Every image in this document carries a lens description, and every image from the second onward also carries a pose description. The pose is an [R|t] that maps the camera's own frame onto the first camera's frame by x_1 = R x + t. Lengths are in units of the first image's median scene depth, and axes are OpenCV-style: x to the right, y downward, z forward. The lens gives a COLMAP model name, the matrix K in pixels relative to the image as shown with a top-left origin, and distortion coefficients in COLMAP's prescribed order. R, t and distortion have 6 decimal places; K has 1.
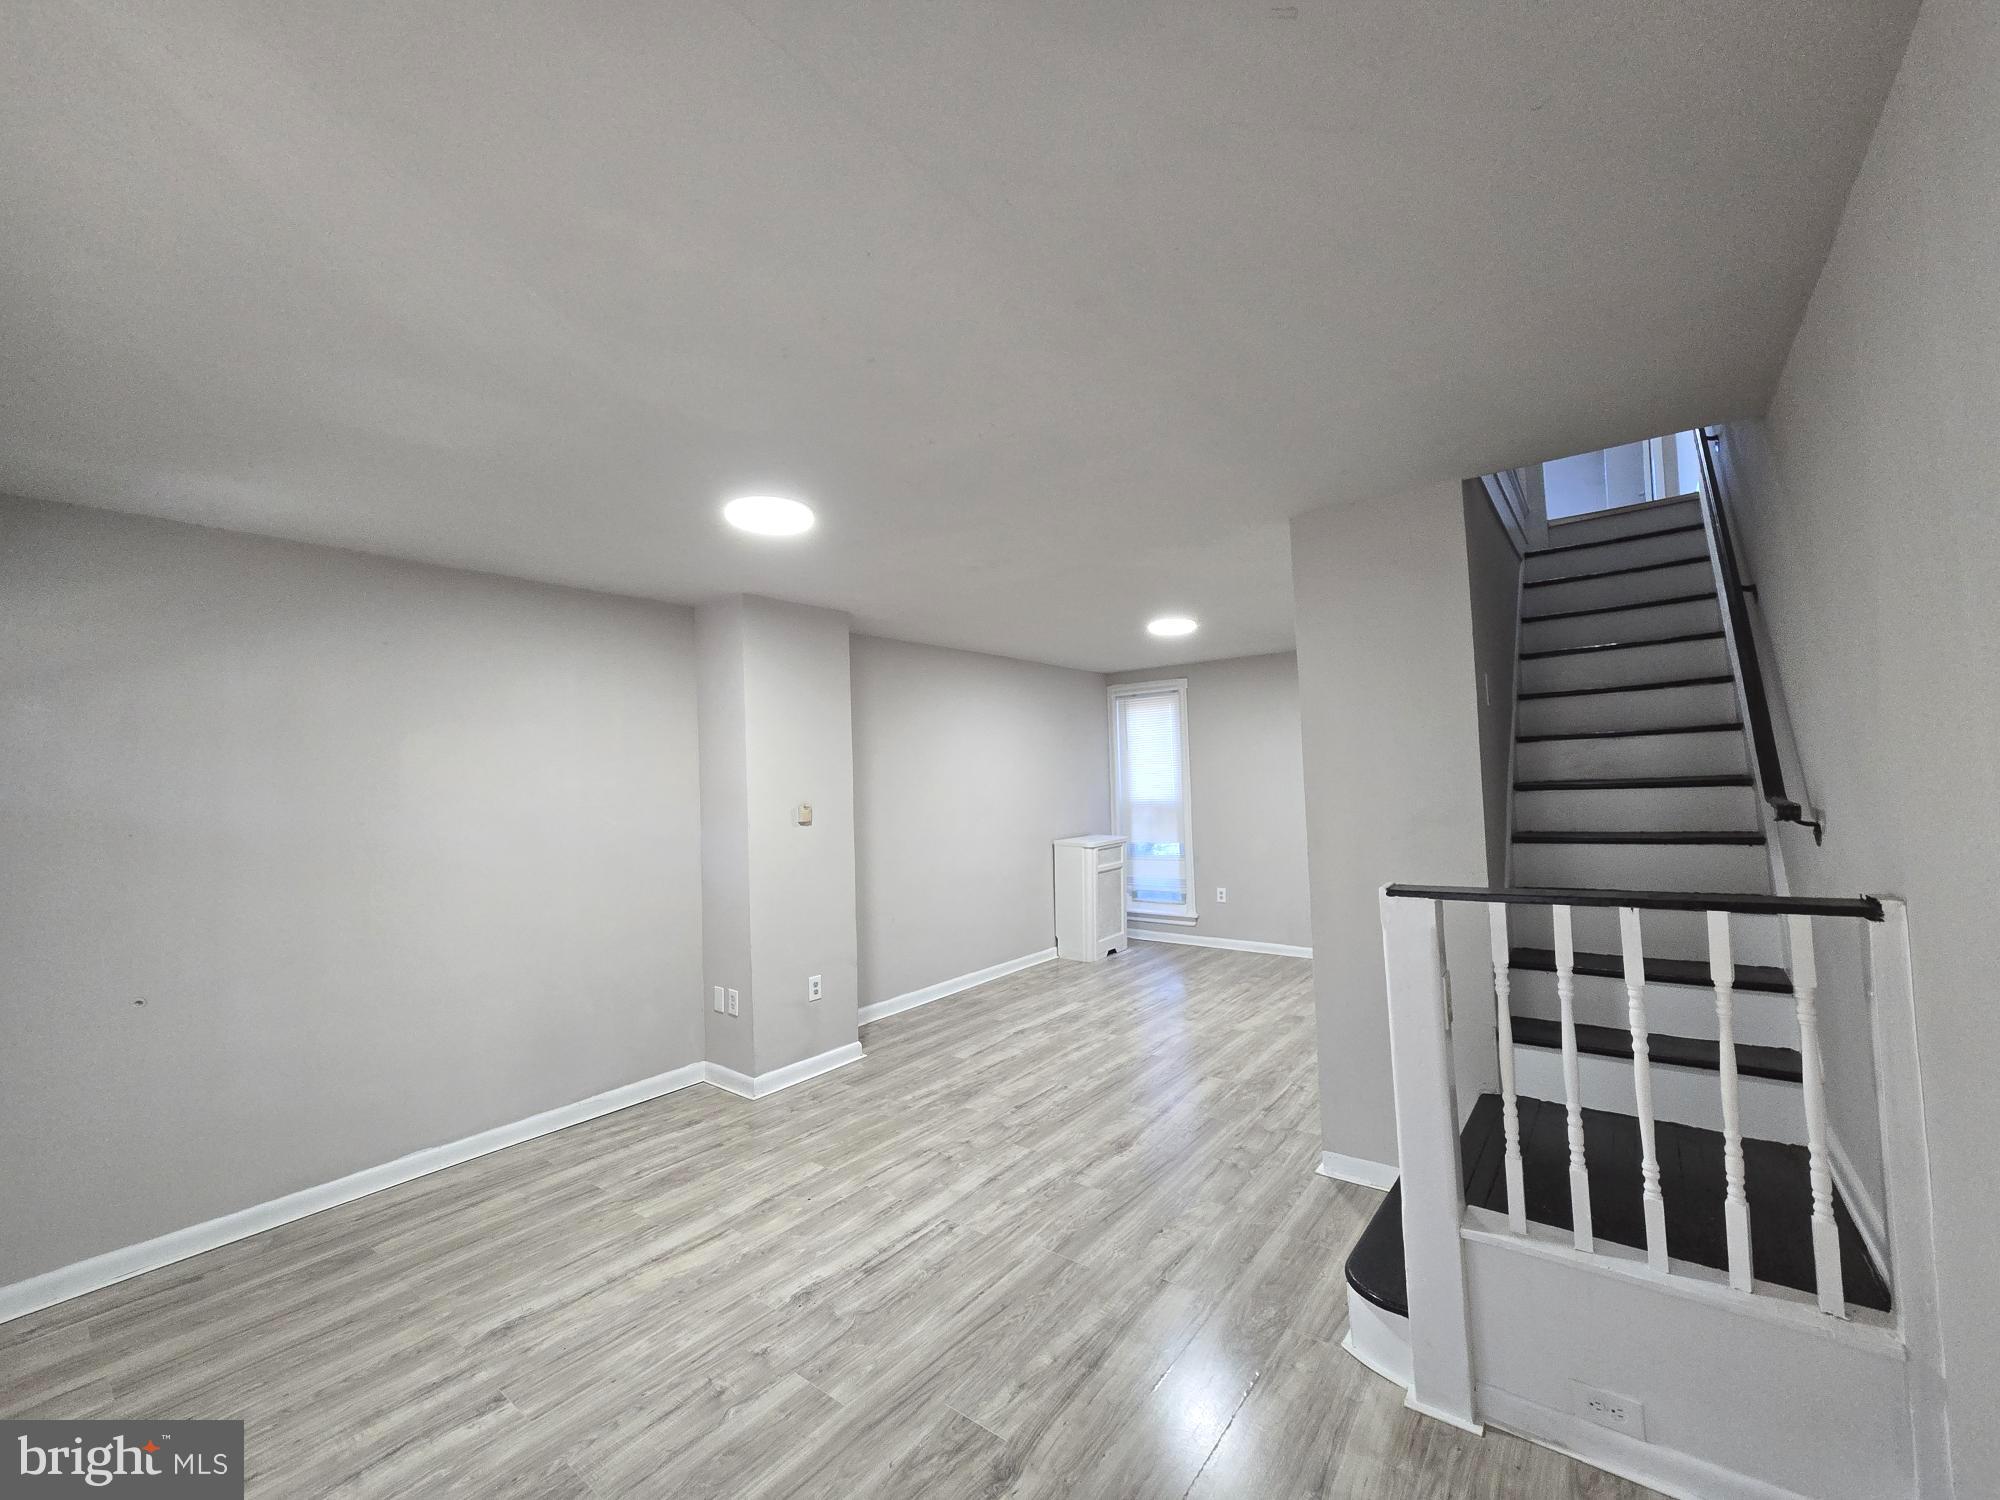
lens RADIAL K [[818.9, 0, 994.7], [0, 818.9, 744.1], [0, 0, 1]] dist [-0.002072, 0.001961]
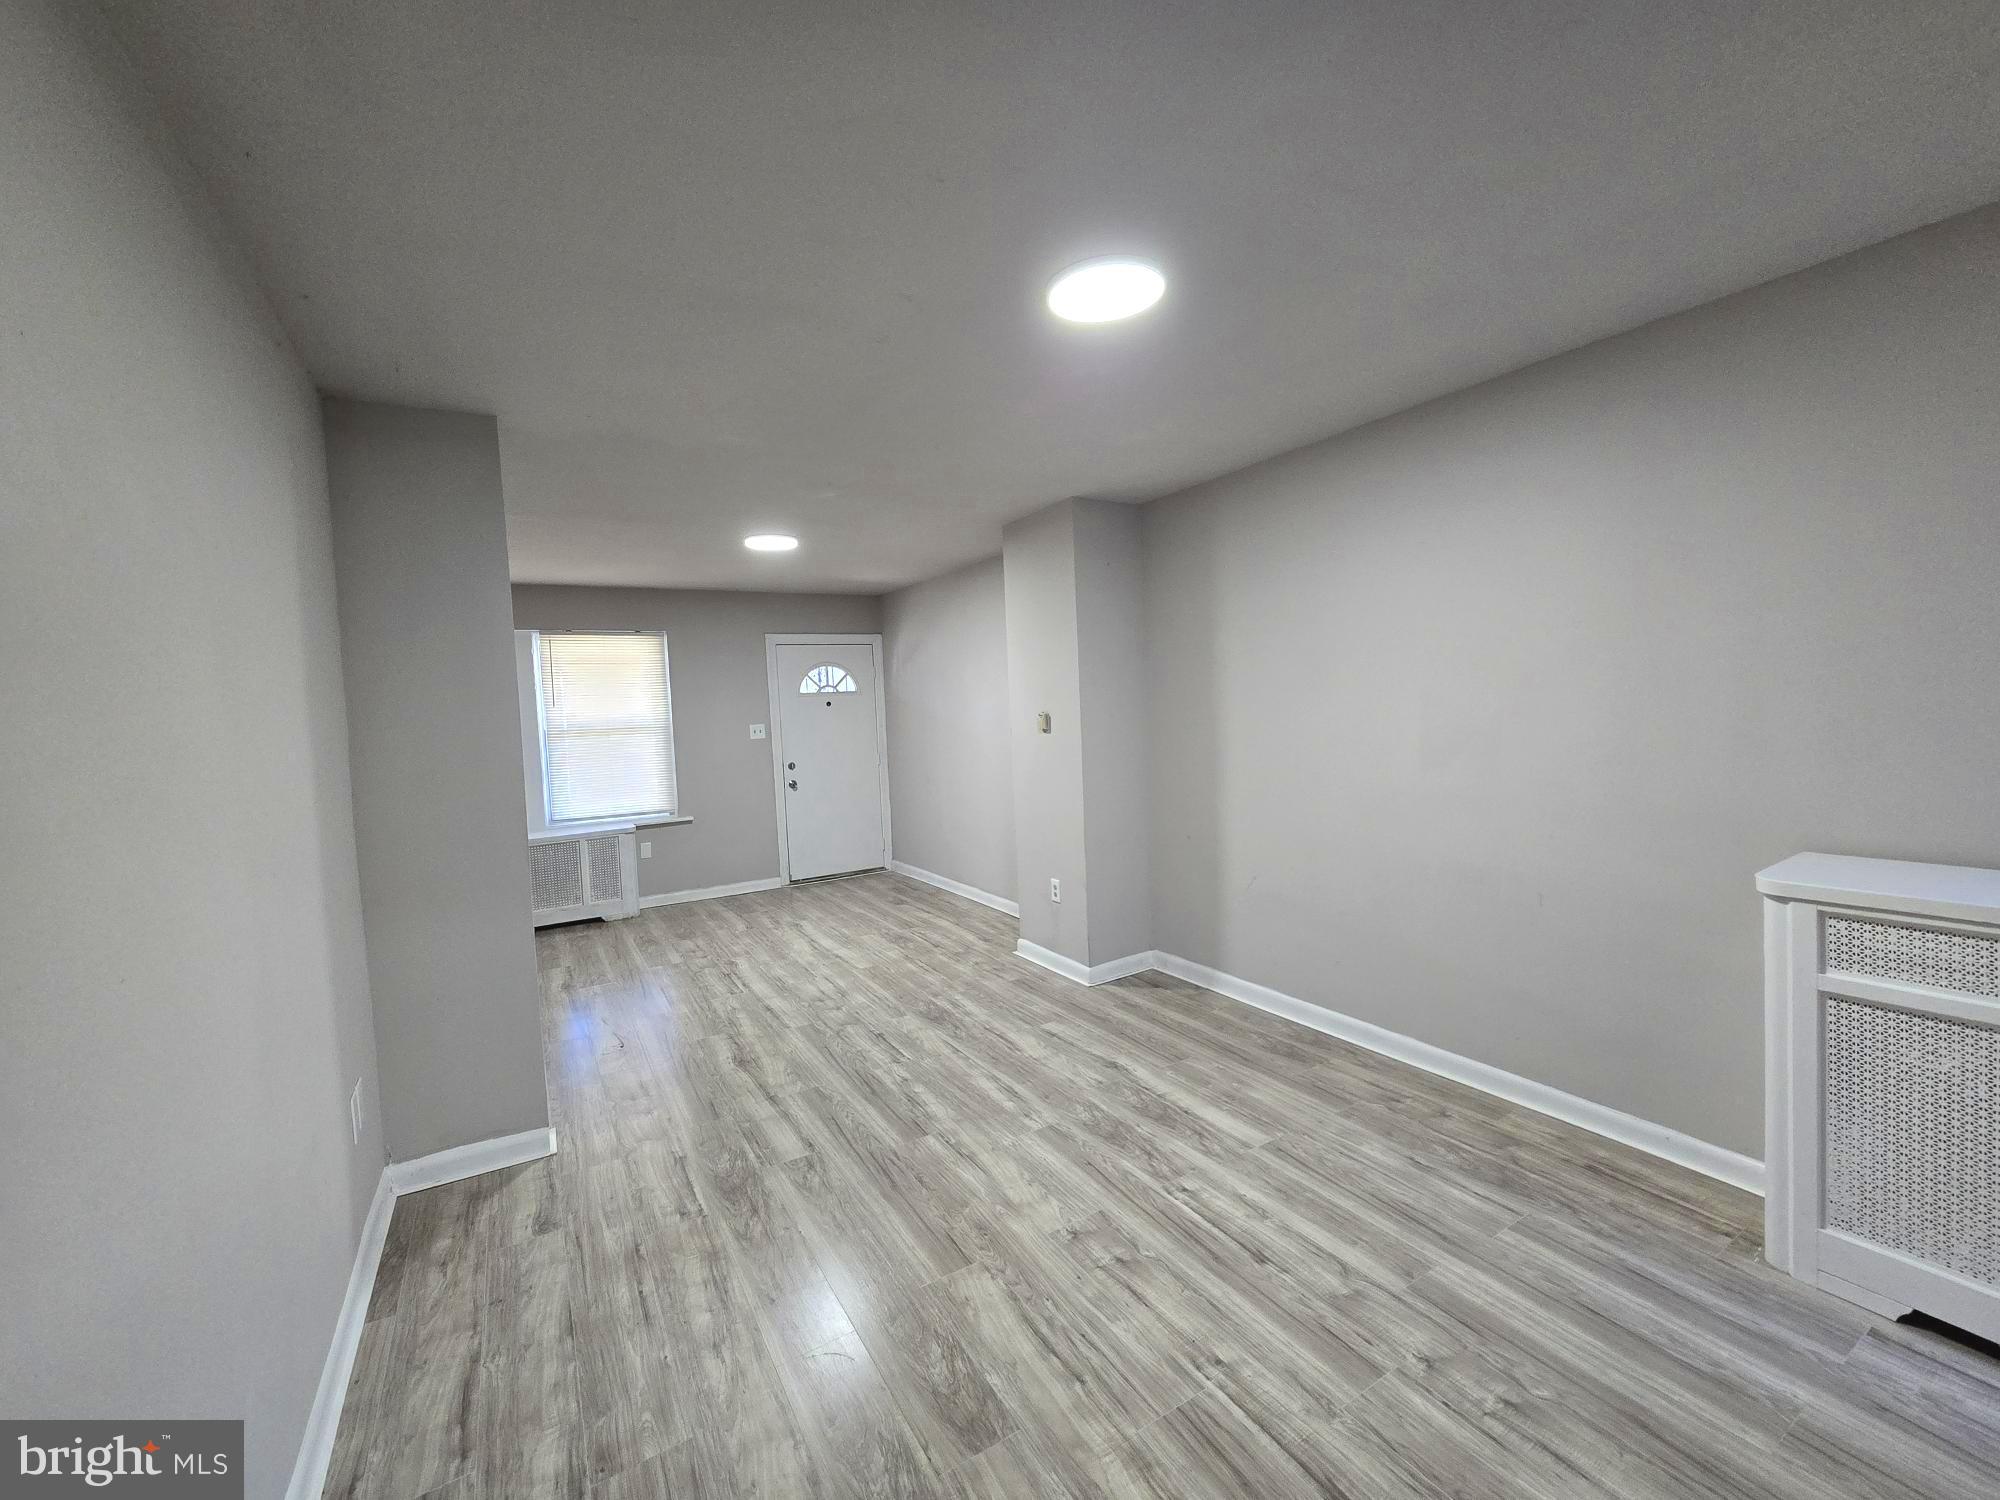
lens RADIAL K [[818.9, 0, 994.7], [0, 818.9, 744.1], [0, 0, 1]] dist [-0.002072, 0.001961]
pose [[-0.364529, 0.095206, -0.926312, 0.771143], [0.099495, 0.993047, 0.062911, 0.043205], [0.925862, -0.069230, -0.371467, 1.366384]]
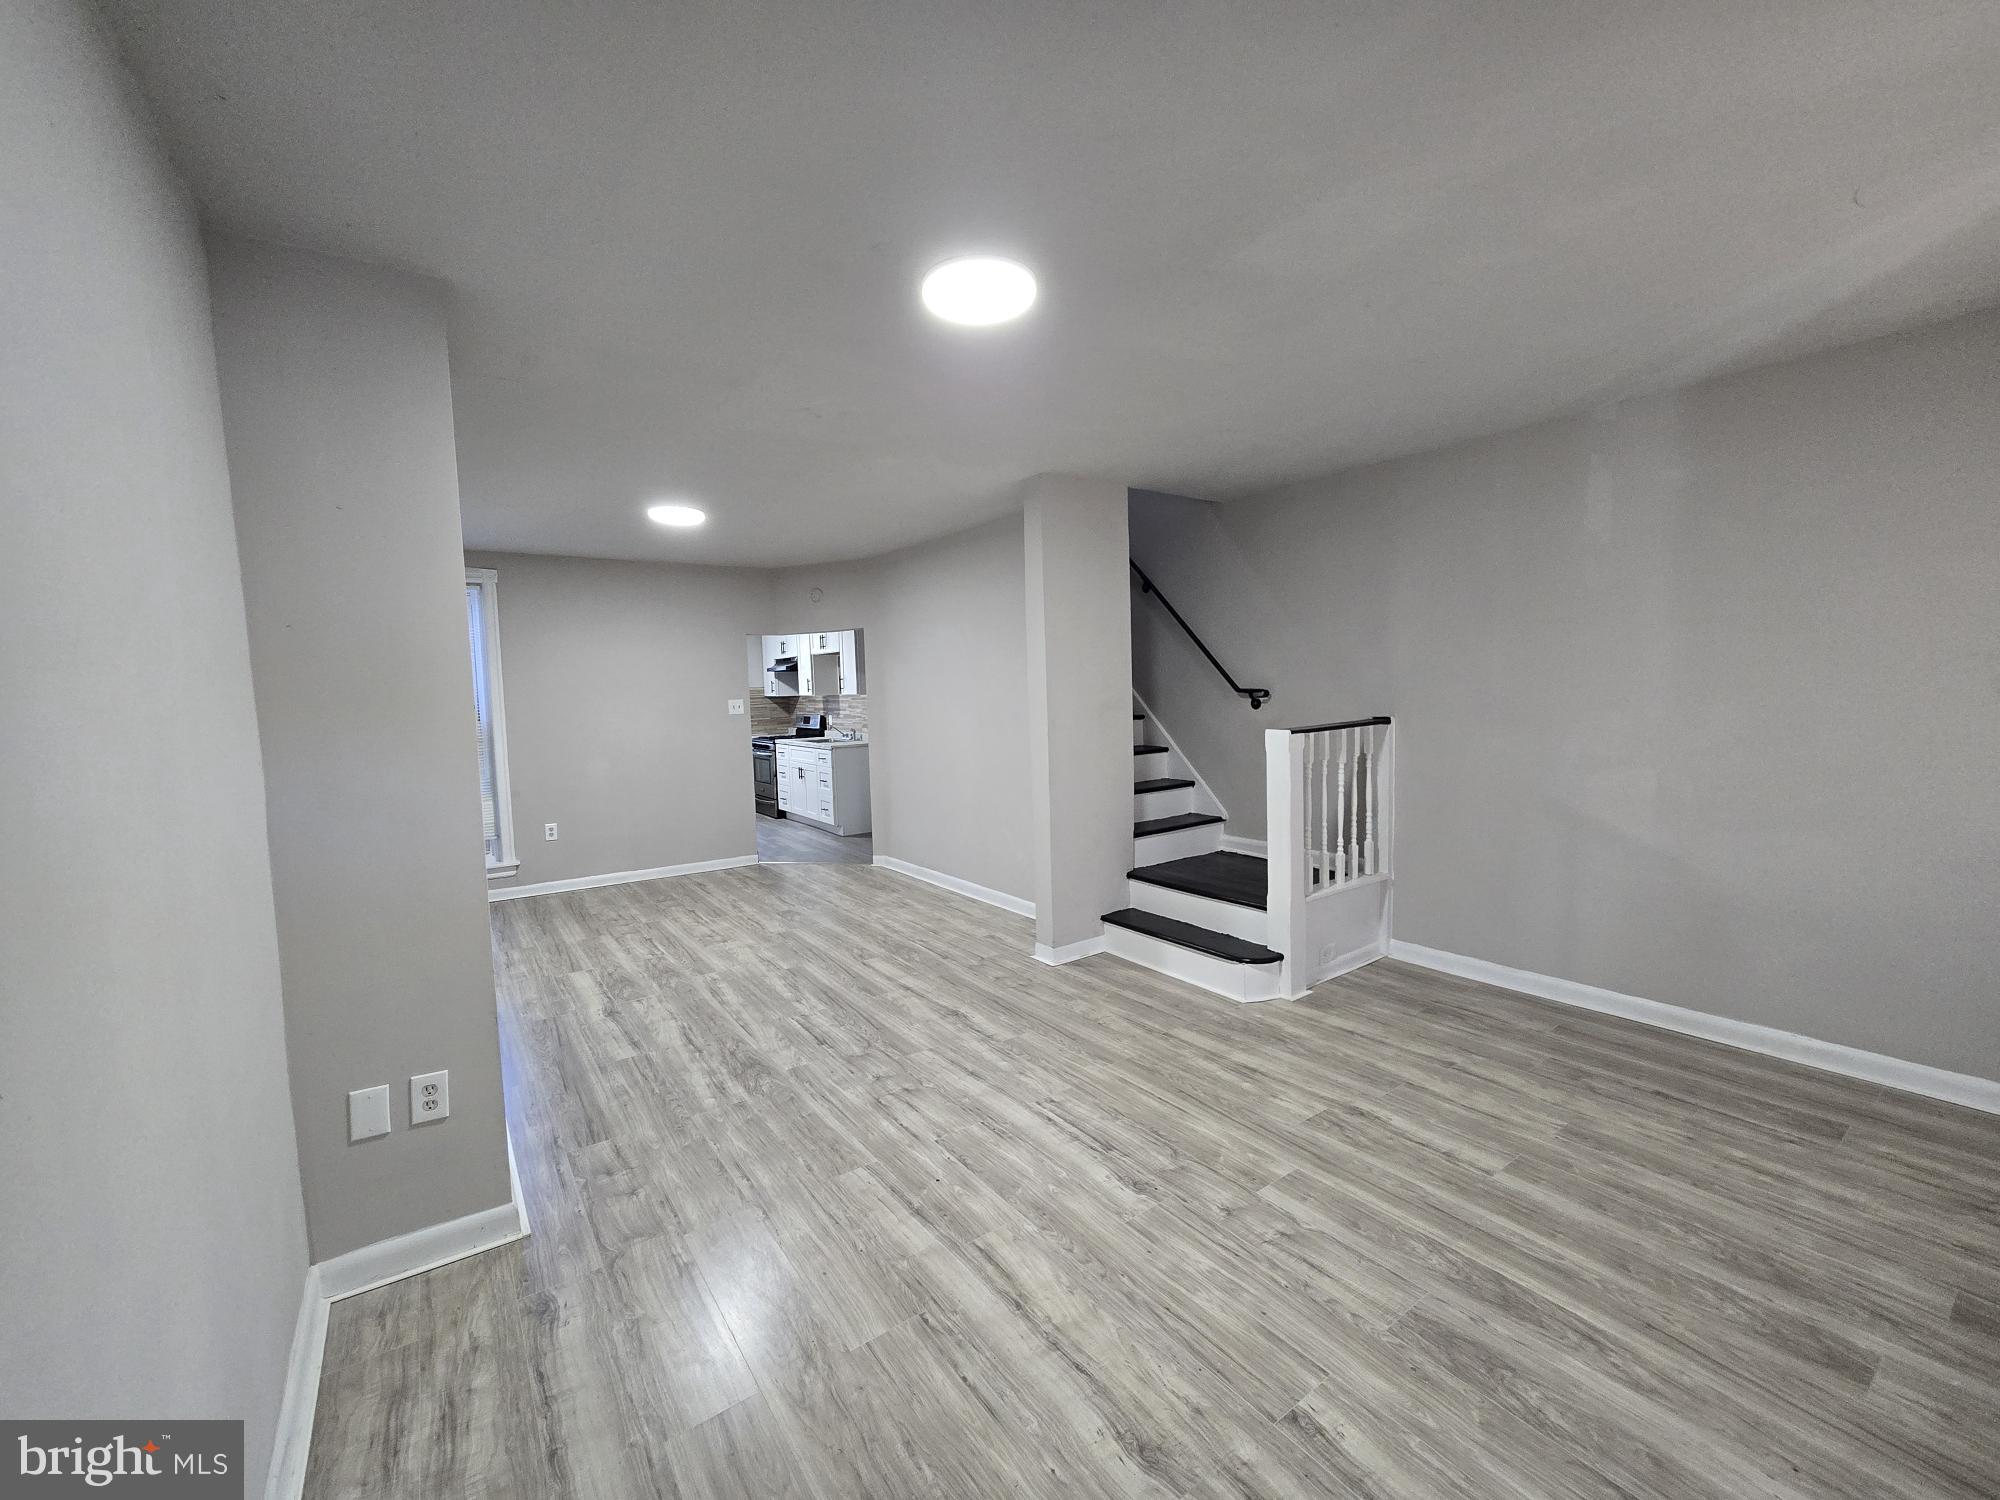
lens RADIAL K [[818.9, 0, 994.7], [0, 818.9, 744.1], [0, 0, 1]] dist [-0.002072, 0.001961]
pose [[0.291580, -0.041439, 0.955649, -0.679069], [-0.025432, 0.998372, 0.051051, 0.061131], [-0.956208, -0.039190, 0.290051, 0.516898]]
